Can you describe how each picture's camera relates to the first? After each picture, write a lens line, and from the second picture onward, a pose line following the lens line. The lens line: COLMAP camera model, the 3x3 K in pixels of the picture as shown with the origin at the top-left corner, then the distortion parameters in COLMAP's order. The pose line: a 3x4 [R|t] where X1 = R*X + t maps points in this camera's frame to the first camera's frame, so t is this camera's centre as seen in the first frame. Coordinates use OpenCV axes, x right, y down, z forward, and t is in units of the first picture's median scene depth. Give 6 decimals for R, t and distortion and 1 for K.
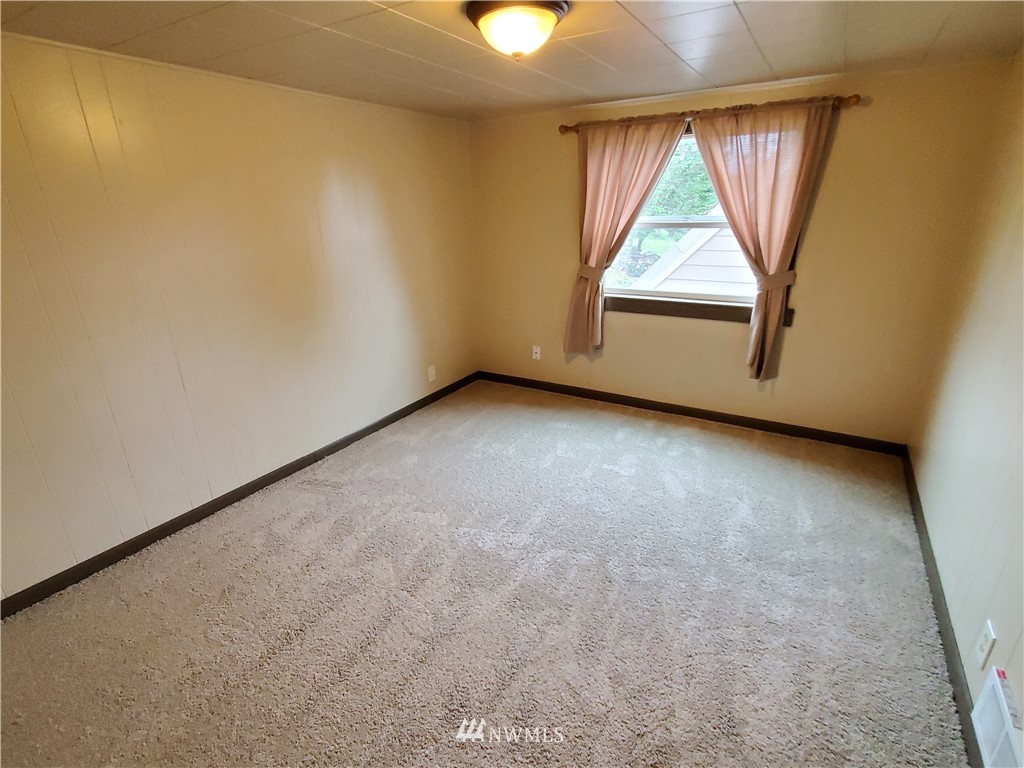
lens RADIAL K [[498.1, 0, 511.4], [0, 498.1, 389.5], [0, 0, 1]] dist [0.001137, 0.000638]
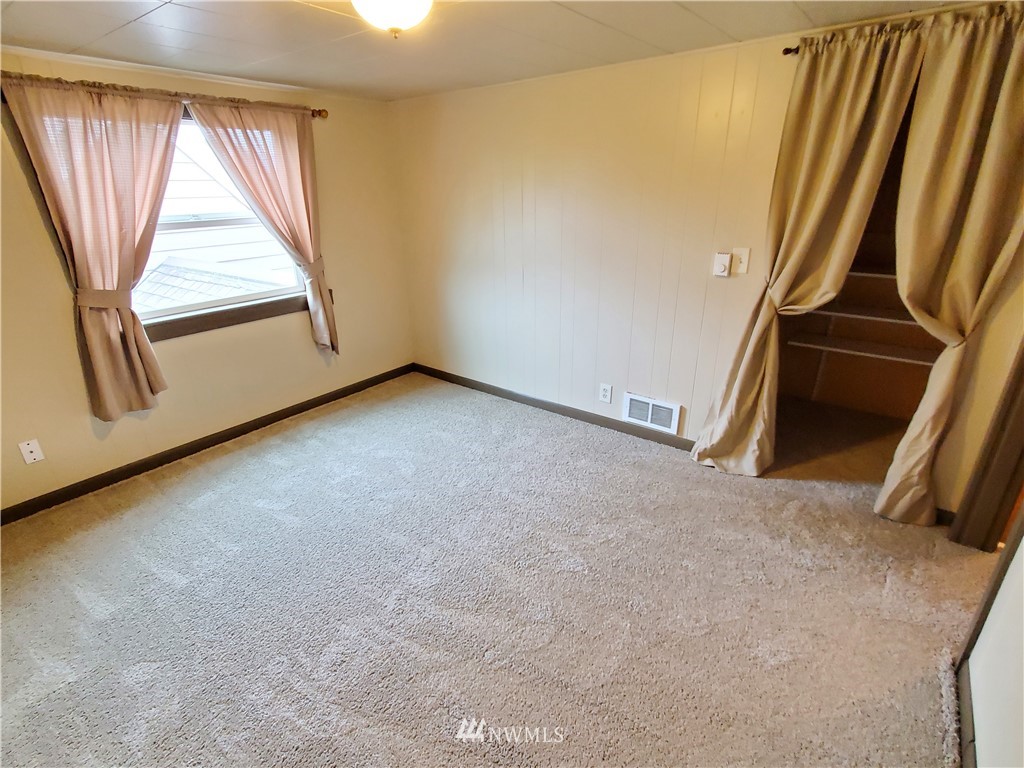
lens RADIAL K [[498.1, 0, 511.2], [0, 498.1, 382.4], [0, 0, 1]] dist [0.001137, 0.000638]
pose [[0.127842, -0.350486, 0.927802, -0.510836], [0.360591, 0.887884, 0.285721, -0.140779], [-0.923921, 0.298030, 0.239891, 0.383163]]
